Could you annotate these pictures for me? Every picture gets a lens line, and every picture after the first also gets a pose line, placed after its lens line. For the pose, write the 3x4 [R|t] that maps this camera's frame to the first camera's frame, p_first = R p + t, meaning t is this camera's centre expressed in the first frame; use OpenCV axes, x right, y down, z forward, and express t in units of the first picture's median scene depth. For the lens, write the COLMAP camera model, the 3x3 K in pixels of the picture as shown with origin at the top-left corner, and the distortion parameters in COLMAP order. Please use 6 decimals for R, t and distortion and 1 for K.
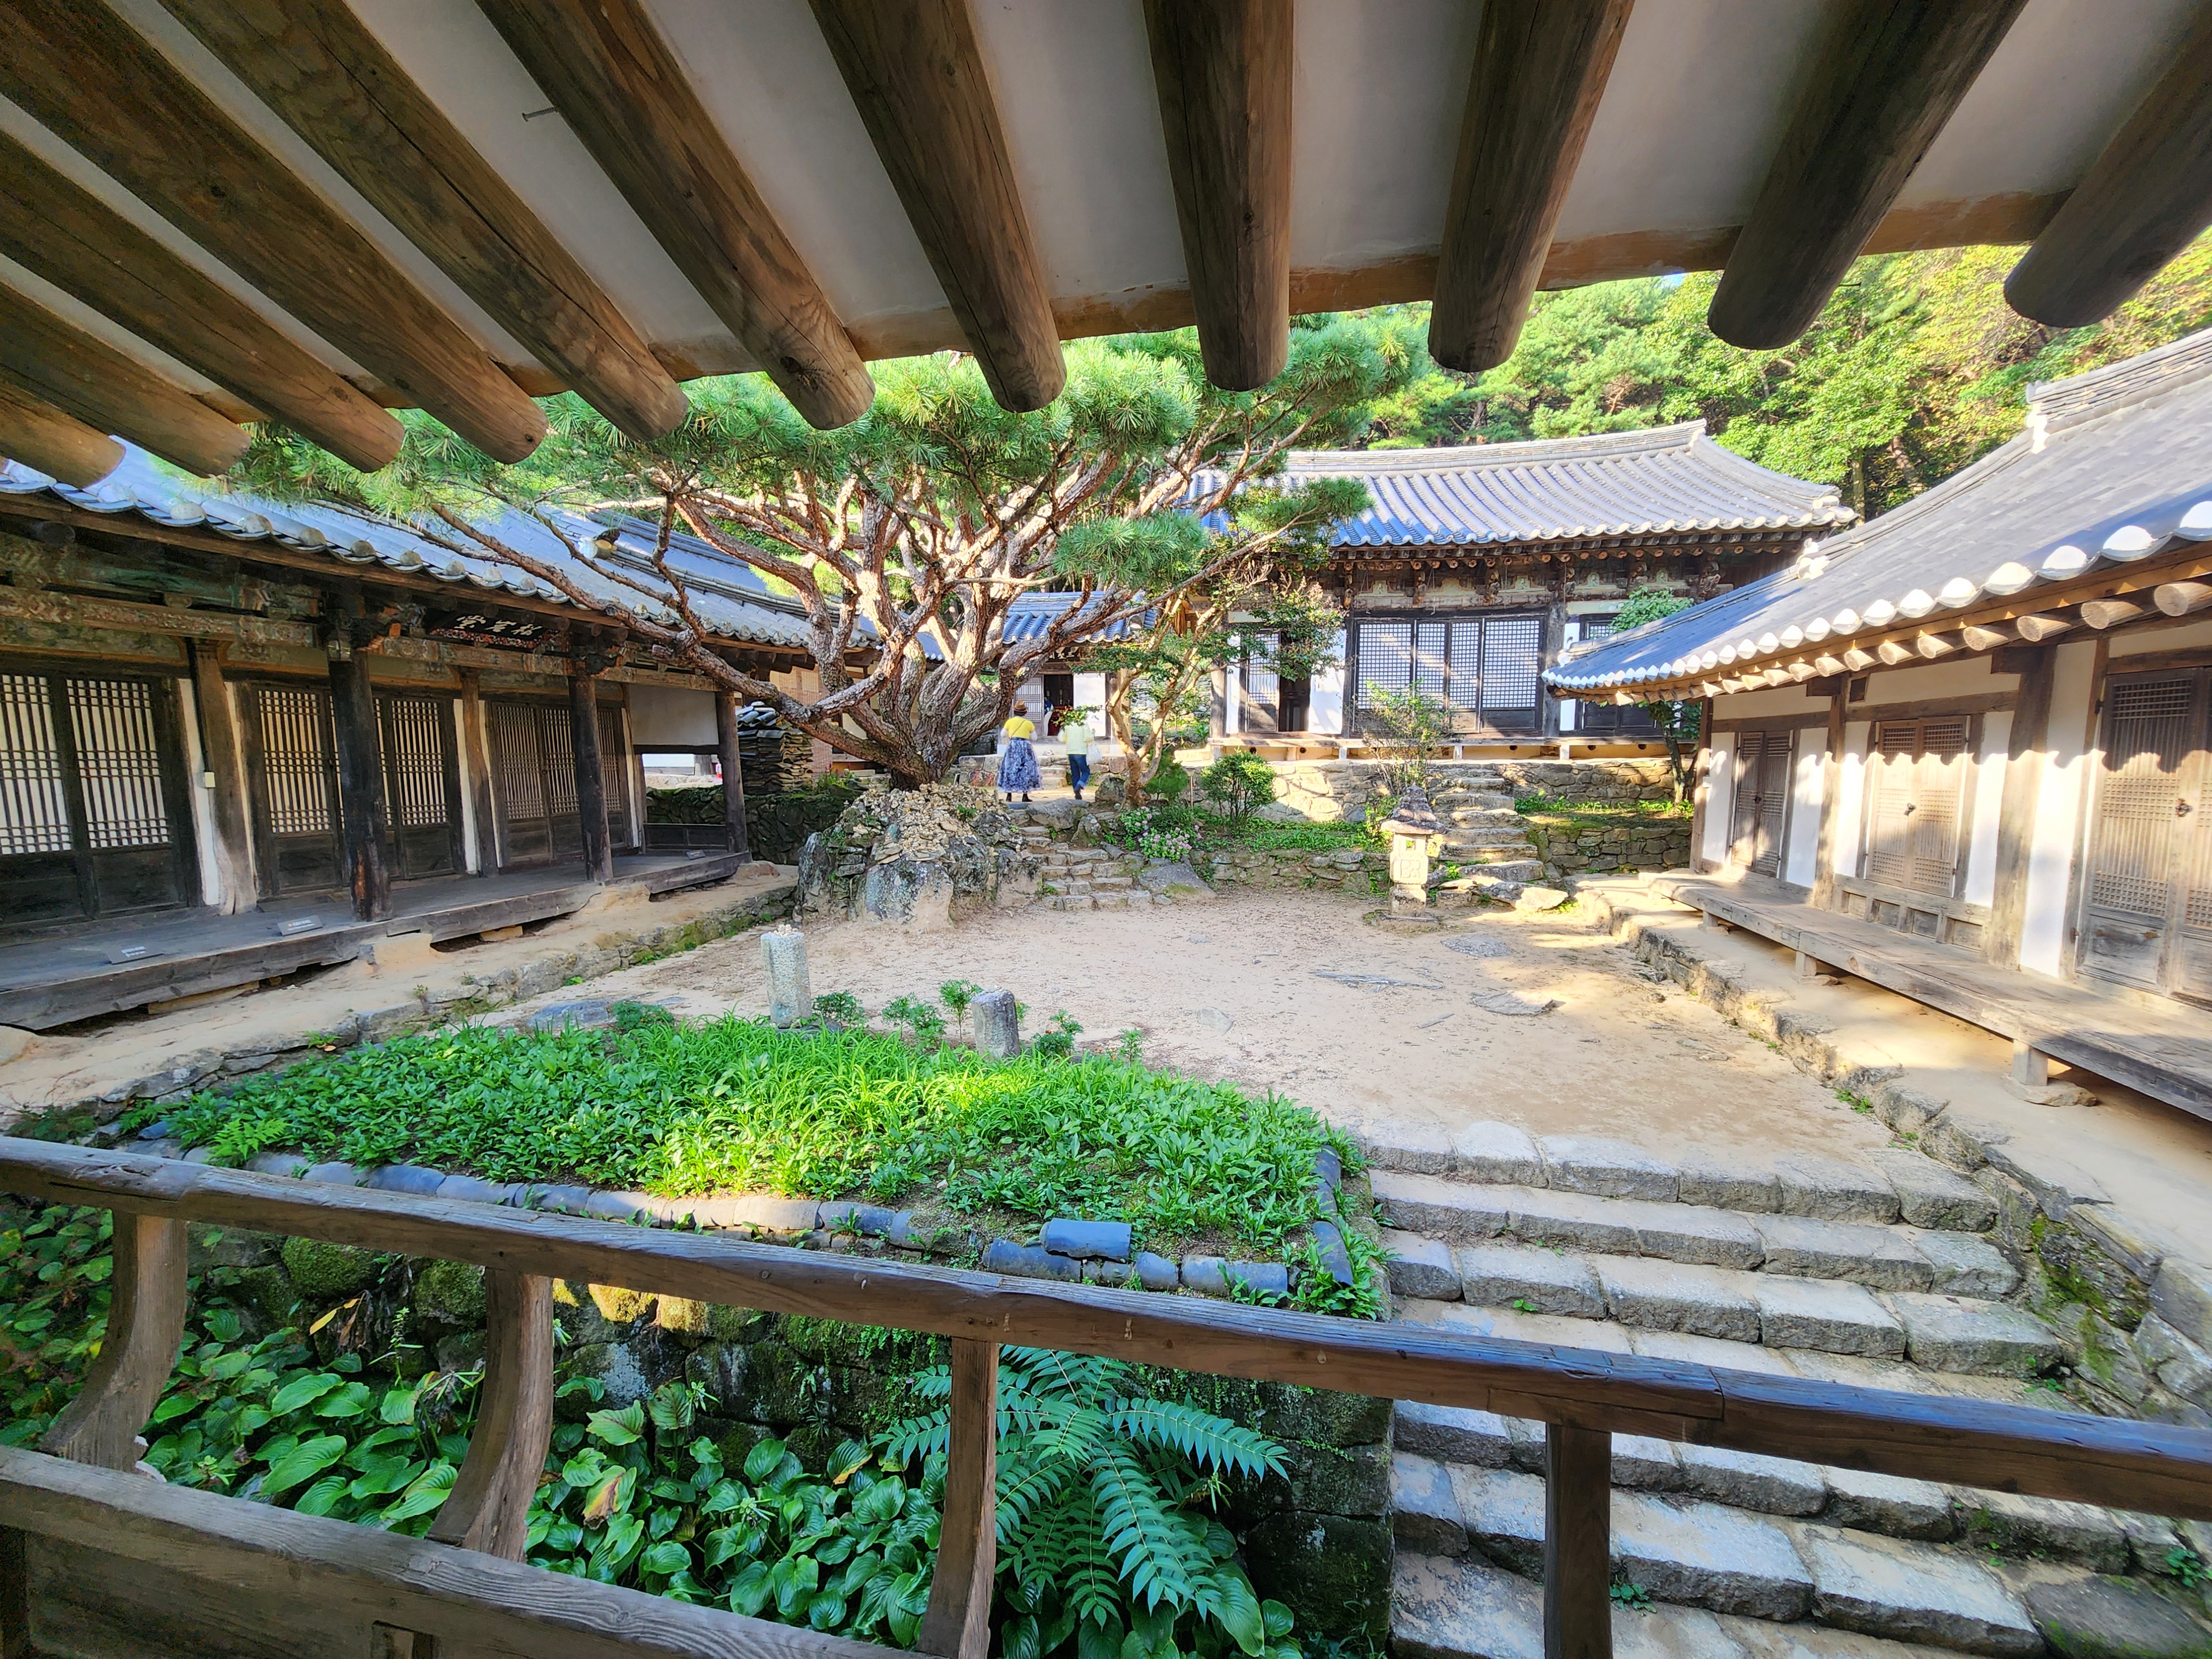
lens RADIAL K [[900.1, 0, 1111.2], [0, 900.1, 842.6], [0, 0, 1]] dist [0.001344, -0.000863]
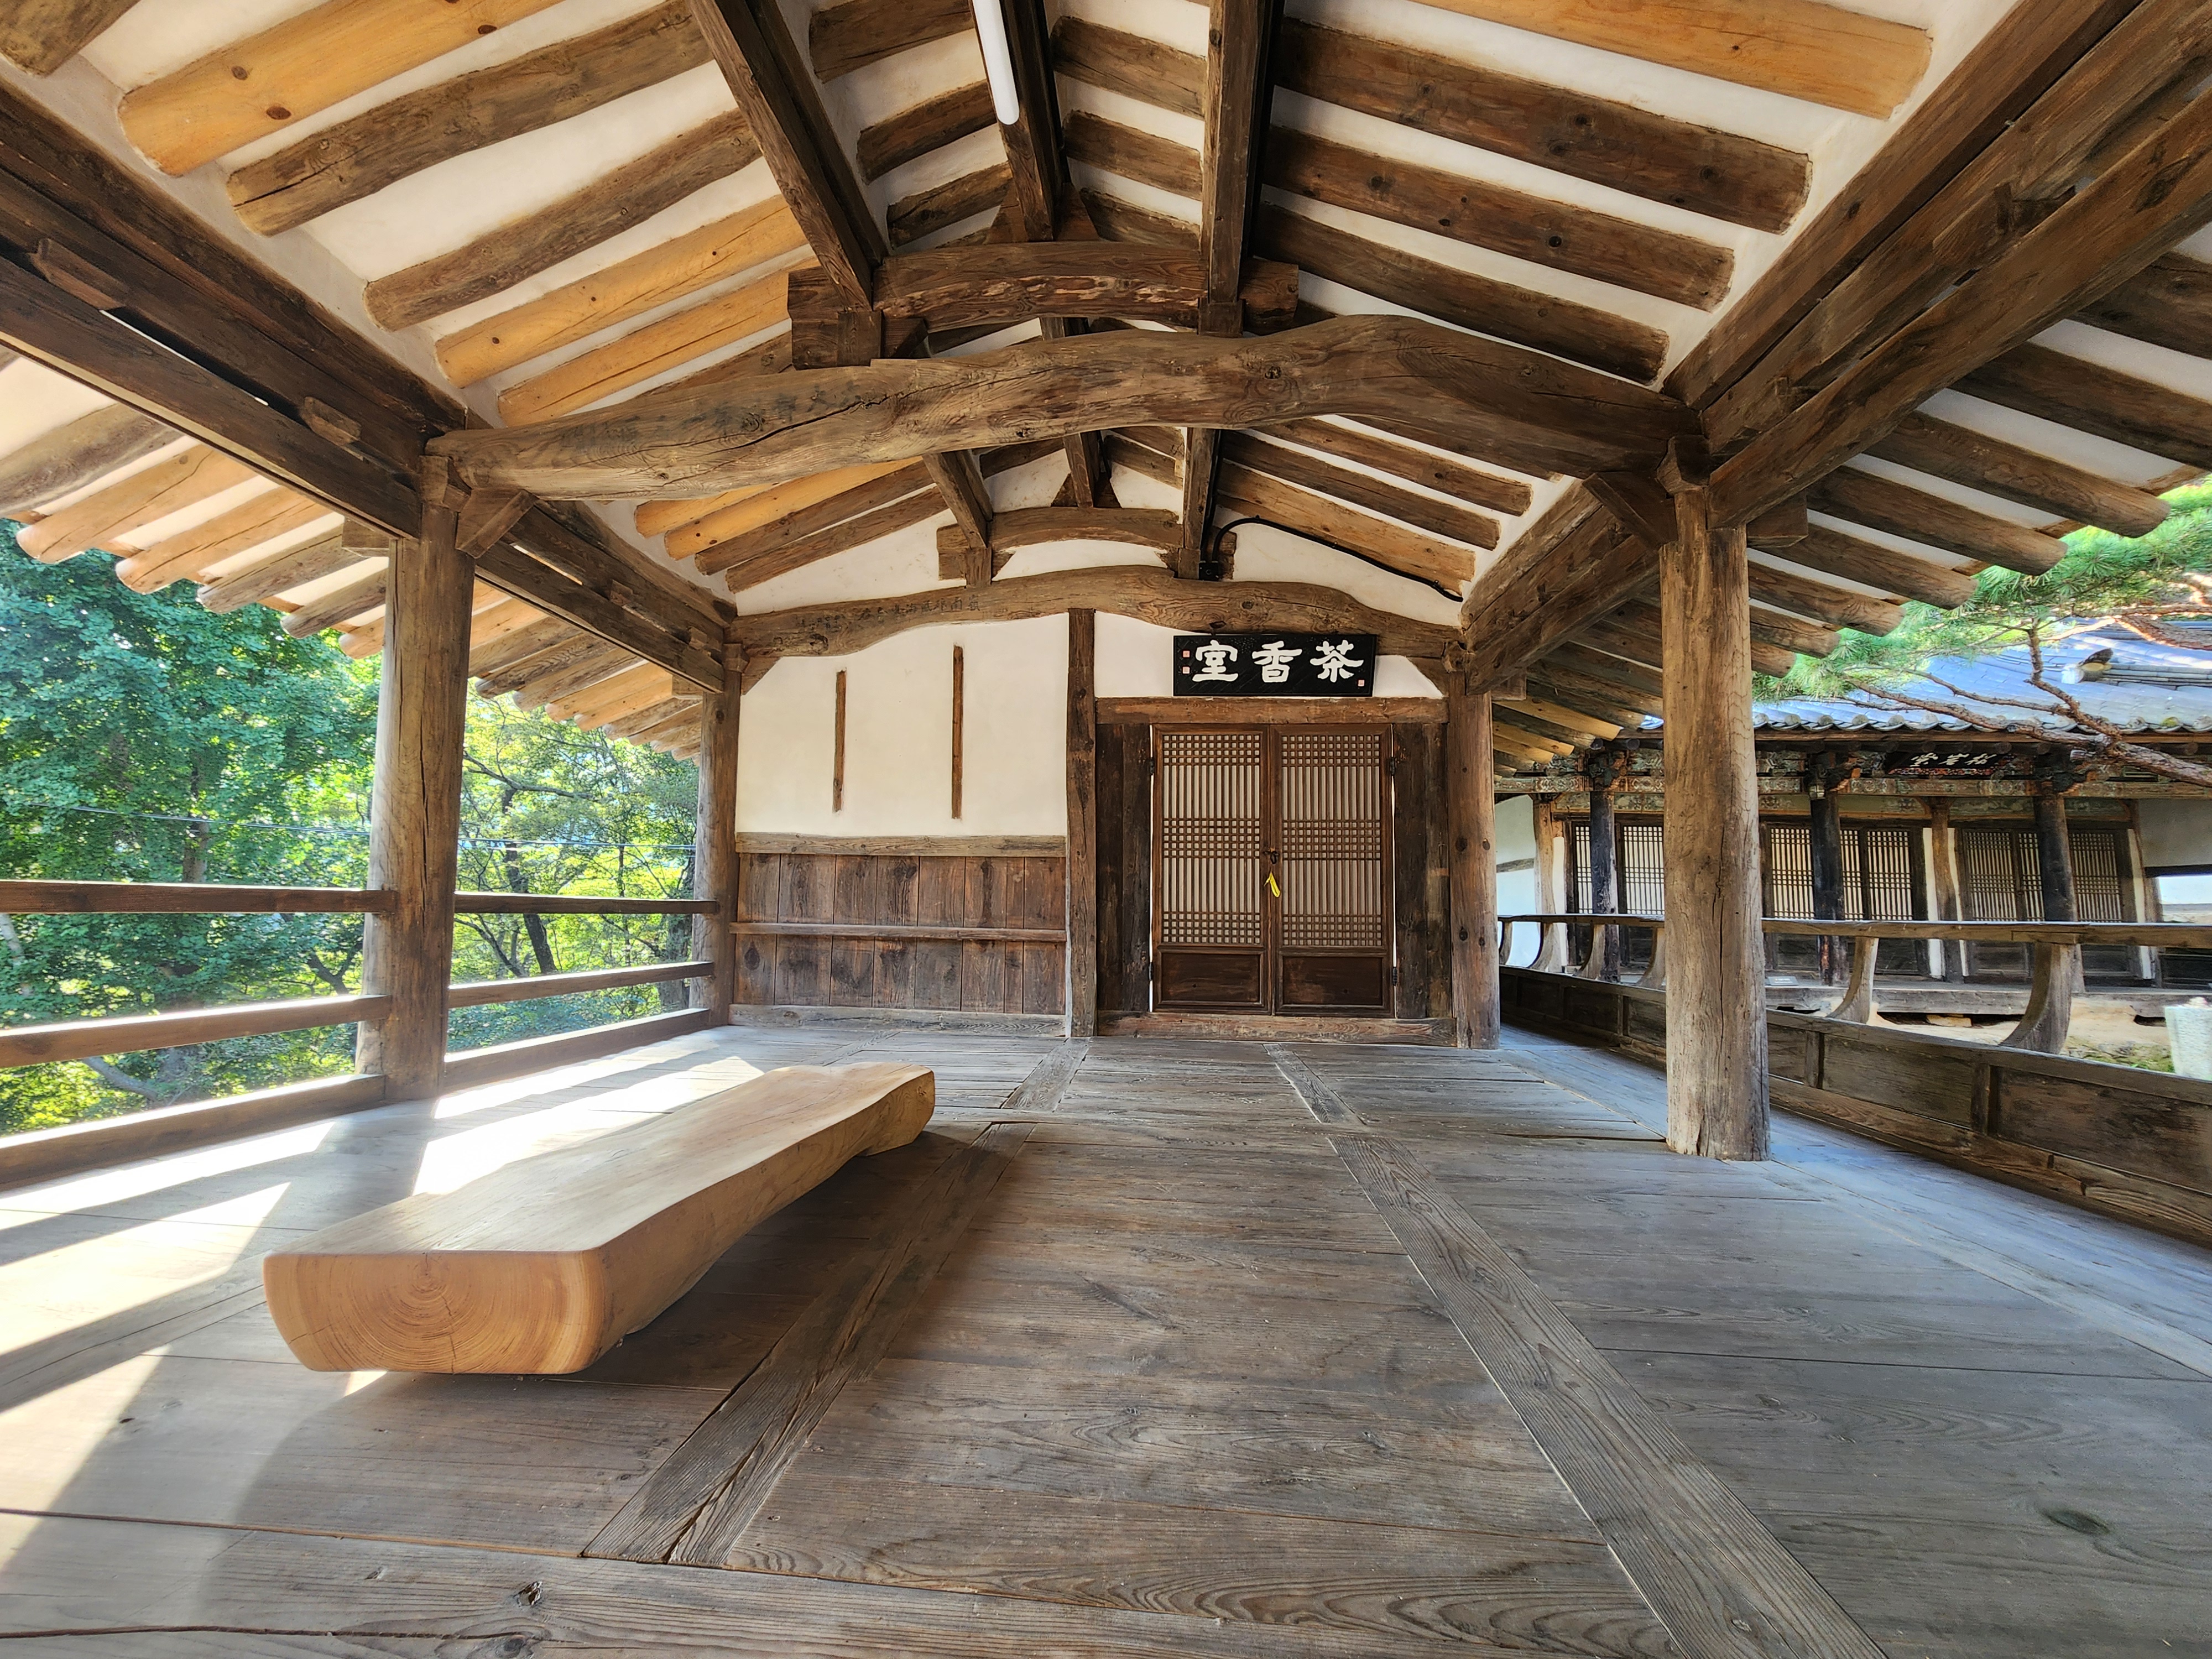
lens RADIAL K [[900.1, 0, 1105.1], [0, 900.1, 846.2], [0, 0, 1]] dist [0.001344, -0.000863]
pose [[0.146574, -0.068502, -0.986825, 0.284378], [-0.117836, 0.989287, -0.086176, 0.094203], [0.982156, 0.128915, 0.136932, -0.222126]]
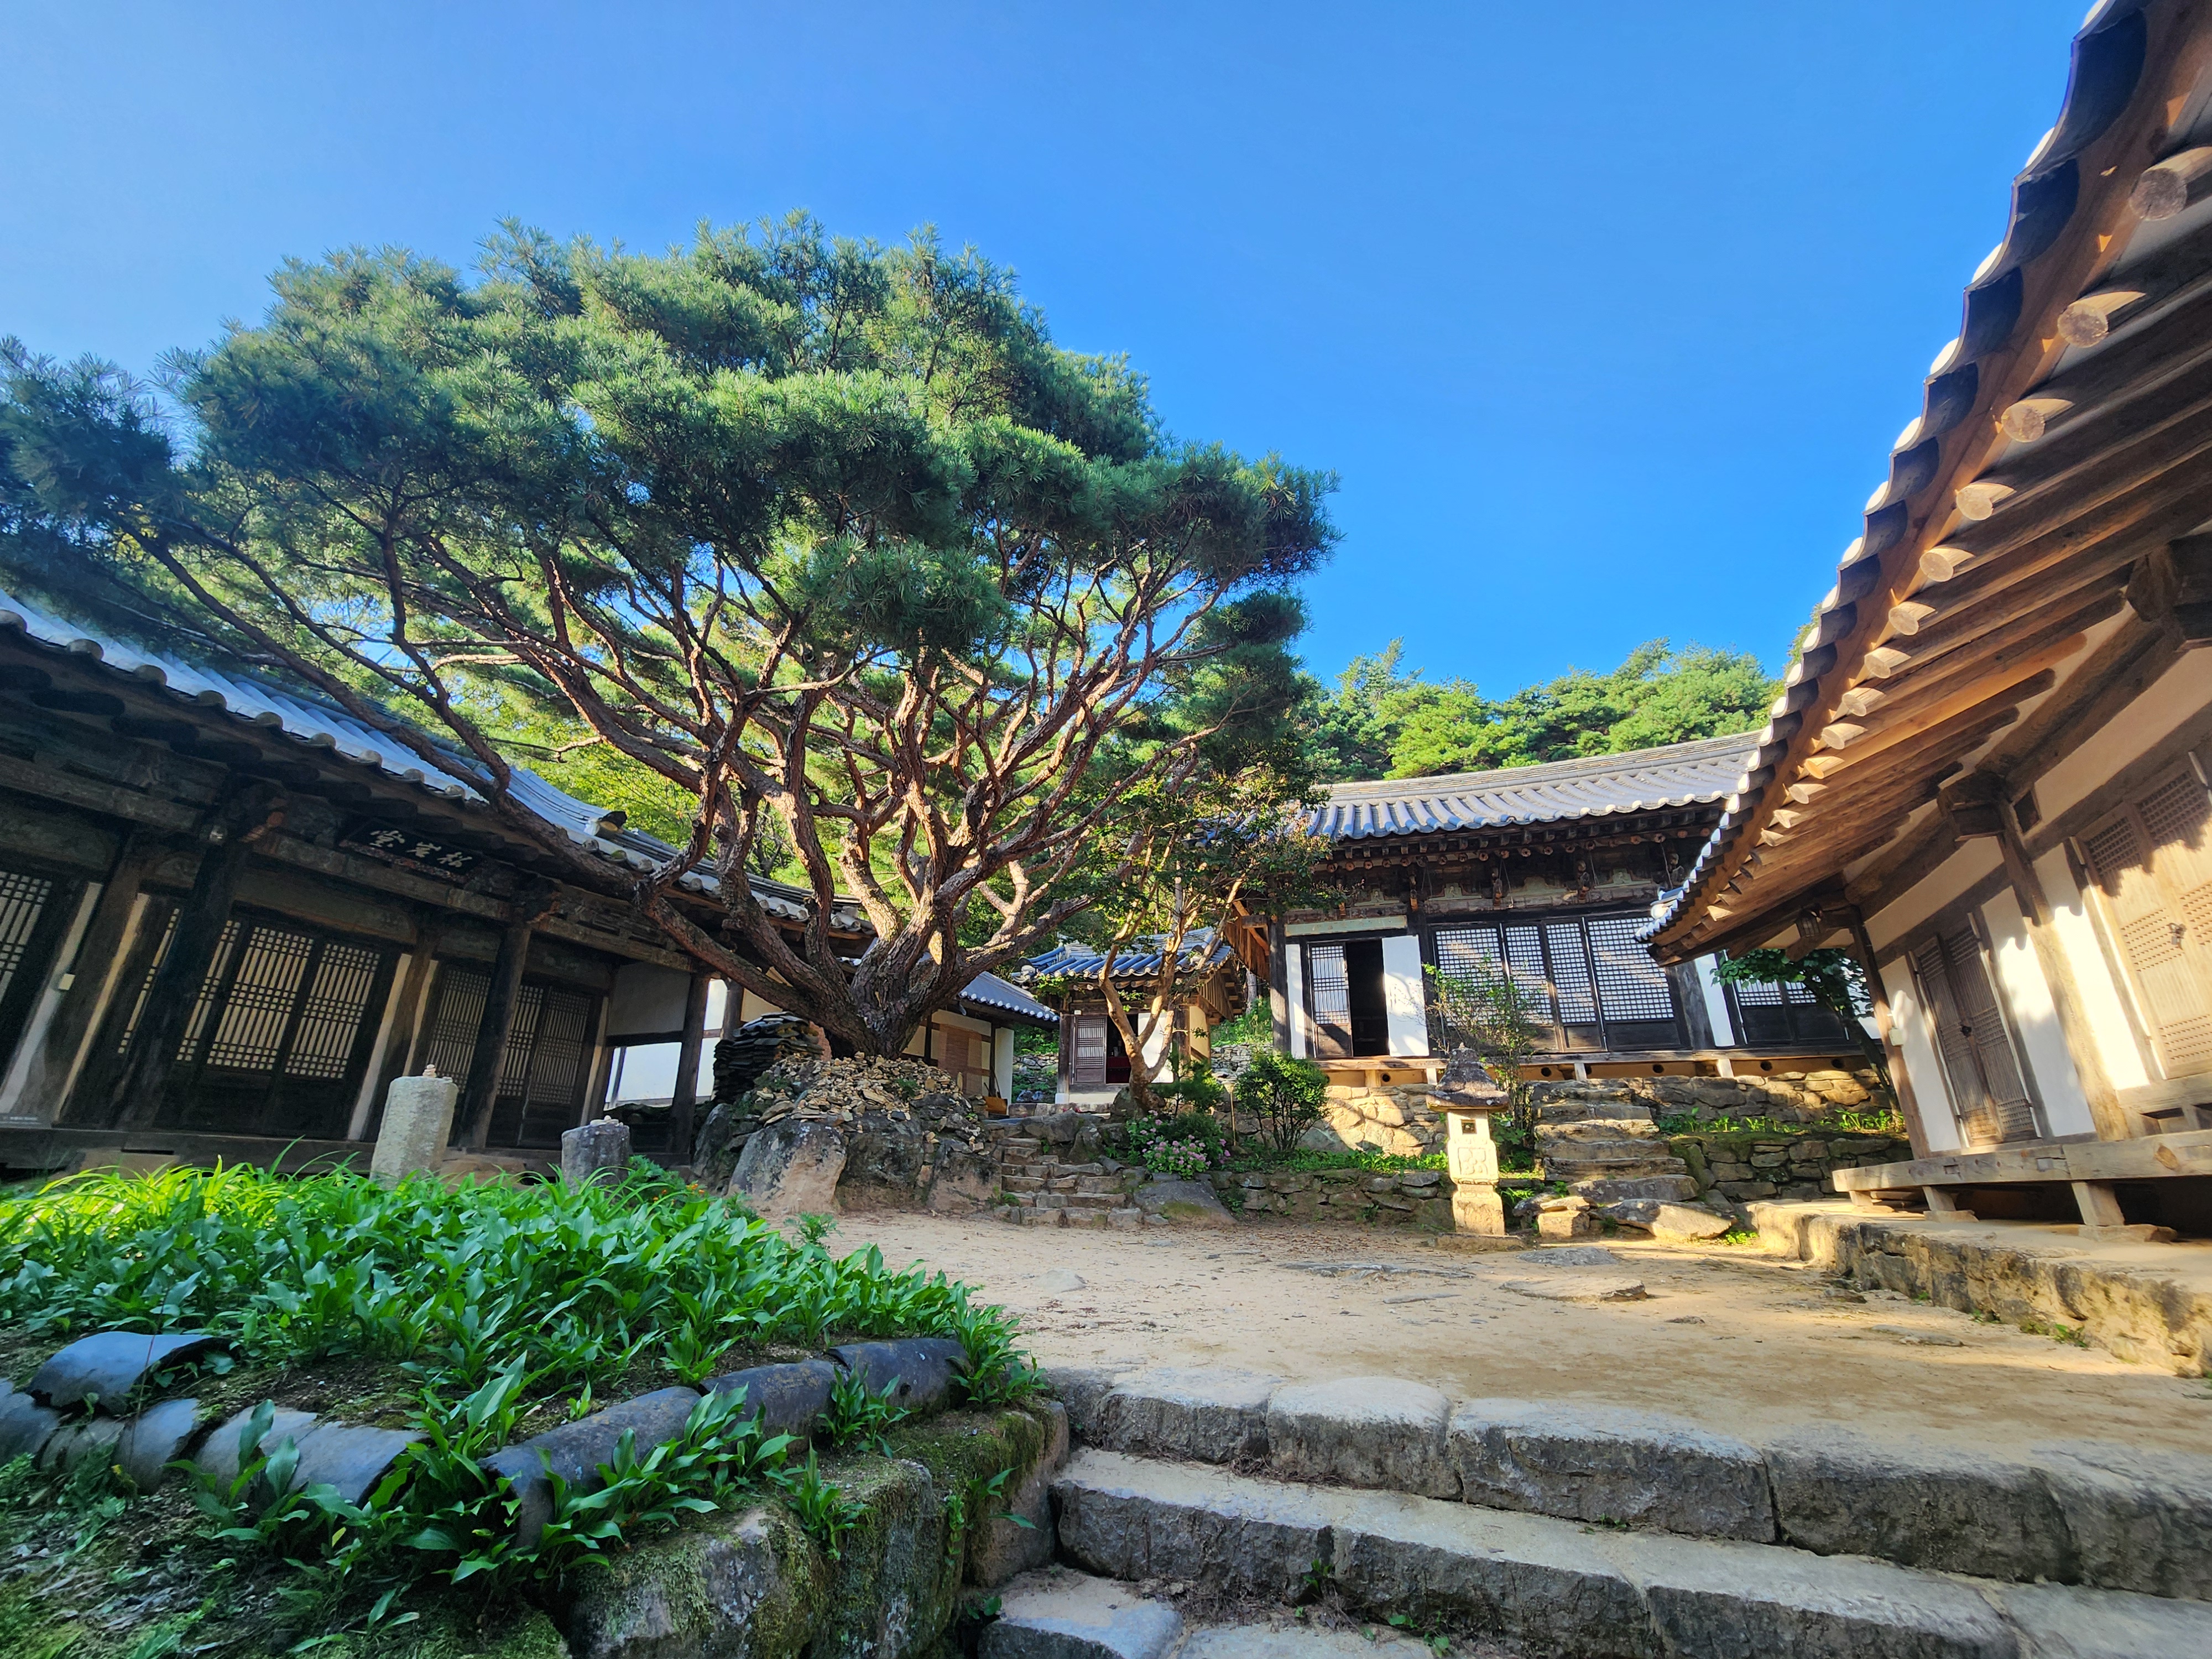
lens RADIAL K [[900.1, 0, 1115.2], [0, 900.1, 843.3], [0, 0, 1]] dist [0.001344, -0.000863]
pose [[0.984073, -0.052051, -0.169975, 0.205413], [-0.030818, 0.891743, -0.451492, 0.151331], [0.175075, 0.449539, 0.875936, 0.222928]]
